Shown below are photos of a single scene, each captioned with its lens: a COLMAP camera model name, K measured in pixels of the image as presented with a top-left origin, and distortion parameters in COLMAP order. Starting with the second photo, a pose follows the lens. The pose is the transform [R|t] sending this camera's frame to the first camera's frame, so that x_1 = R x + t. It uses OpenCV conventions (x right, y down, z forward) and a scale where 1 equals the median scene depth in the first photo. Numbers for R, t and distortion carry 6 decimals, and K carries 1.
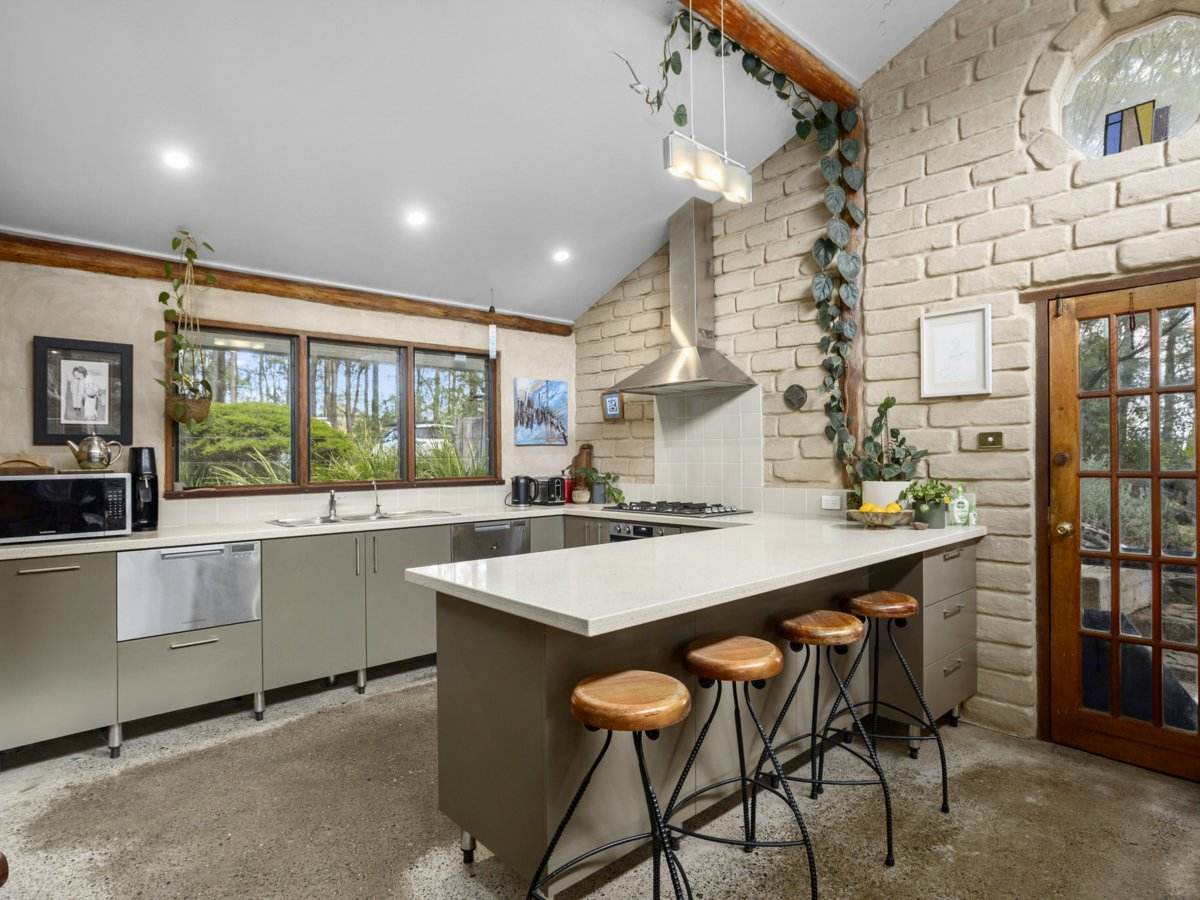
lens RADIAL K [[658.8, 0, 604.4], [0, 658.8, 452.4], [0, 0, 1]] dist [-0.030903, -0.000153]
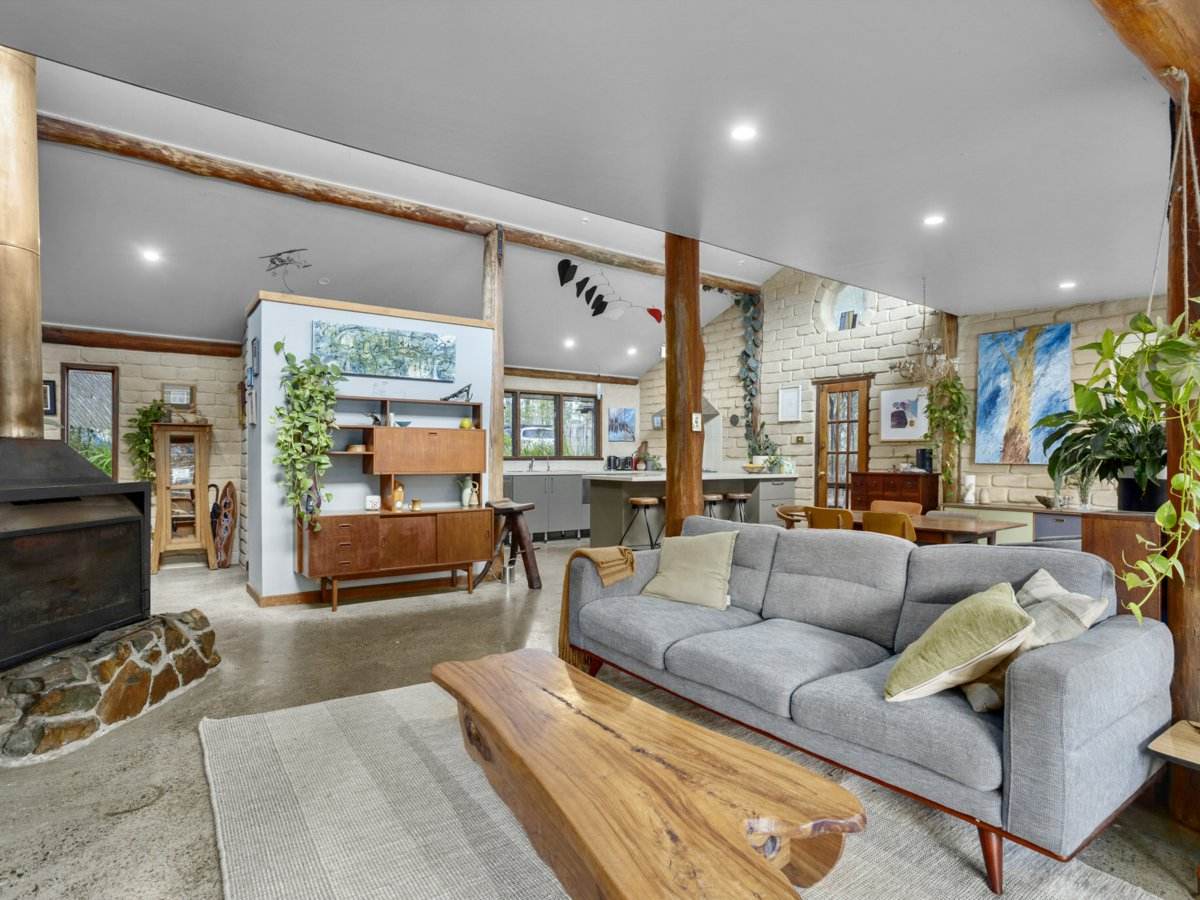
lens RADIAL K [[658.8, 0, 604.4], [0, 658.8, 452.4], [0, 0, 1]] dist [-0.030903, -0.000153]
pose [[0.992438, 0.010725, -0.122279, 0.128518], [-0.010897, 0.999940, -0.000741, 0.033311], [0.122264, 0.002068, 0.992495, -1.315114]]
